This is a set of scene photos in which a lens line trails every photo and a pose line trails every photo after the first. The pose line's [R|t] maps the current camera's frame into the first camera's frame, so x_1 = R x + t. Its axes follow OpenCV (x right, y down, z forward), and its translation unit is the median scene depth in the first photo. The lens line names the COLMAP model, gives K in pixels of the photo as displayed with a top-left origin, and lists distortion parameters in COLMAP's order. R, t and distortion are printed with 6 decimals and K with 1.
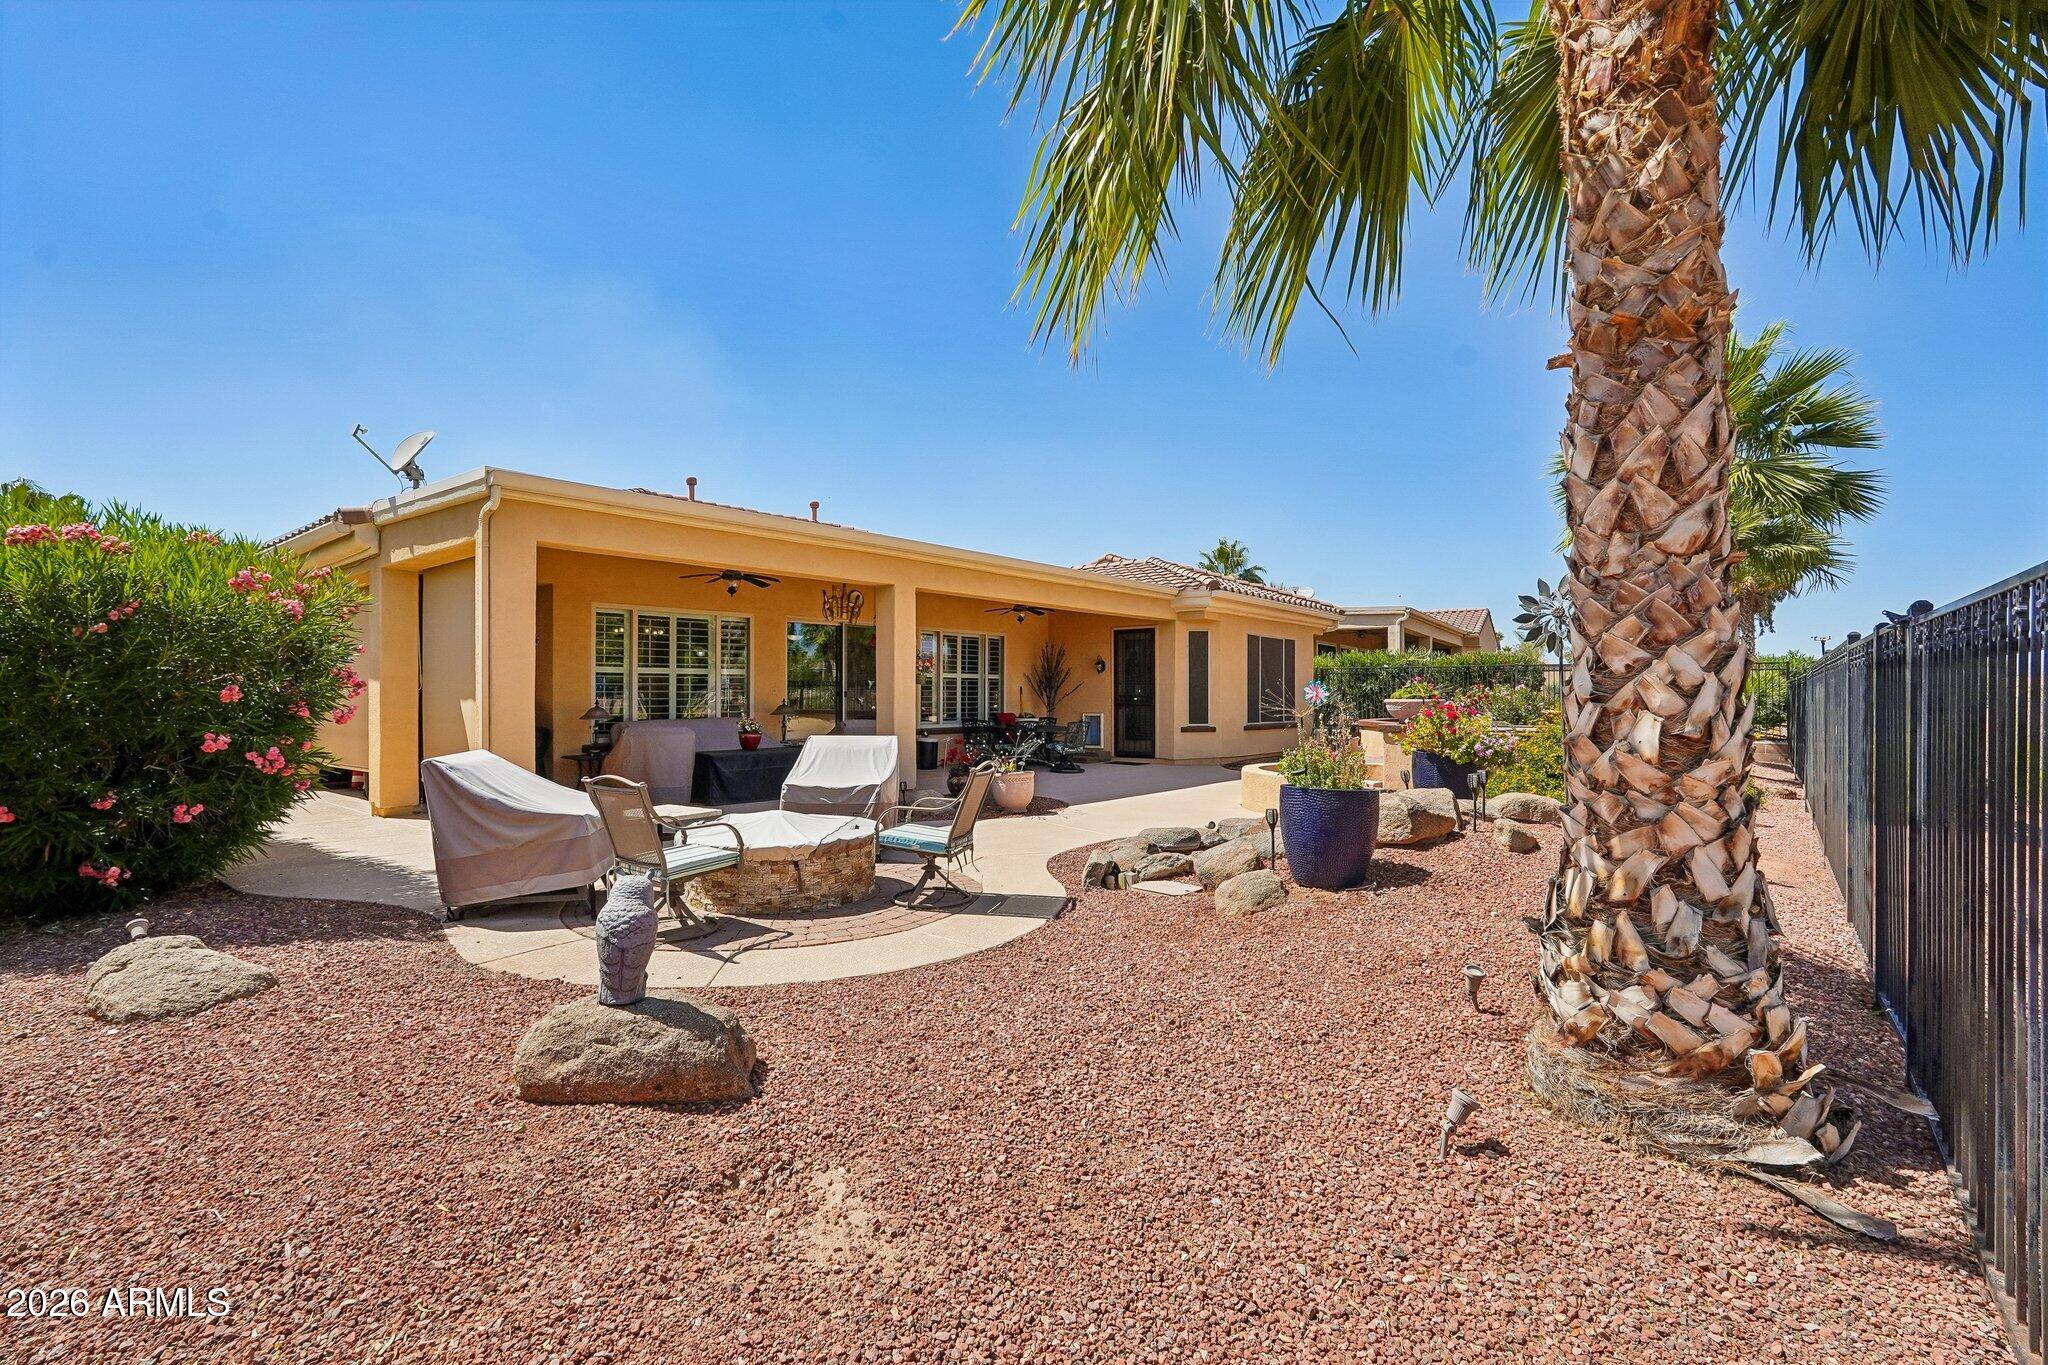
lens RADIAL K [[919.9, 0, 1023.7], [0, 919.9, 685.8], [0, 0, 1]] dist [-0.000625, 0.000203]
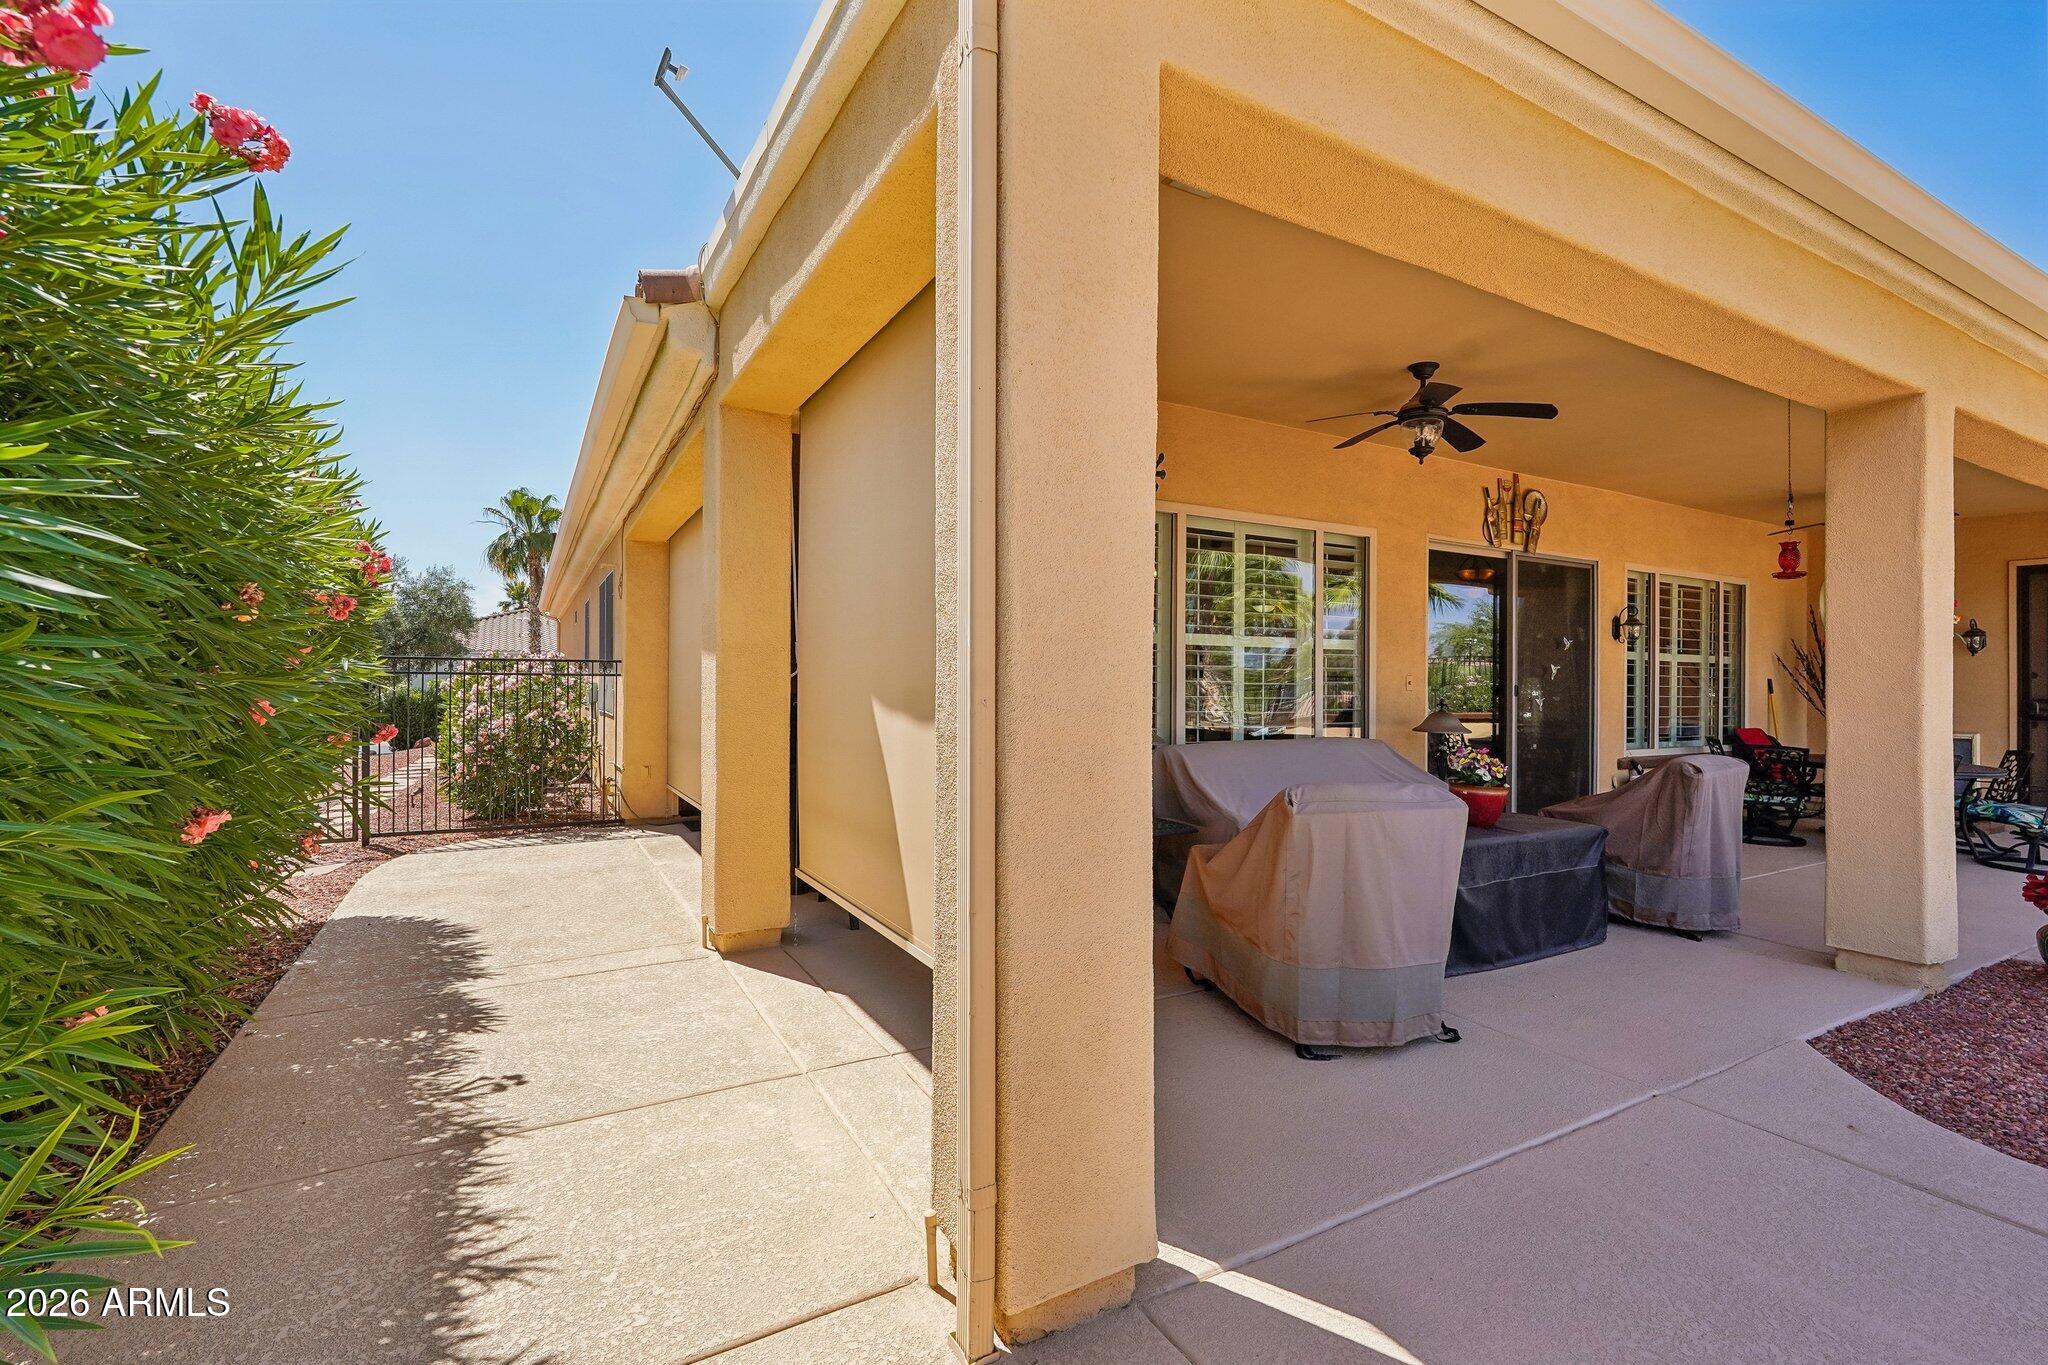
lens RADIAL K [[919.9, 0, 1023.7], [0, 919.9, 685.8], [0, 0, 1]] dist [-0.000625, 0.000203]
pose [[0.937237, 0.002450, -0.348683, -0.318526], [-0.002794, 0.999996, -0.000485, 0.008395], [0.348681, 0.001428, 0.937241, 0.501335]]
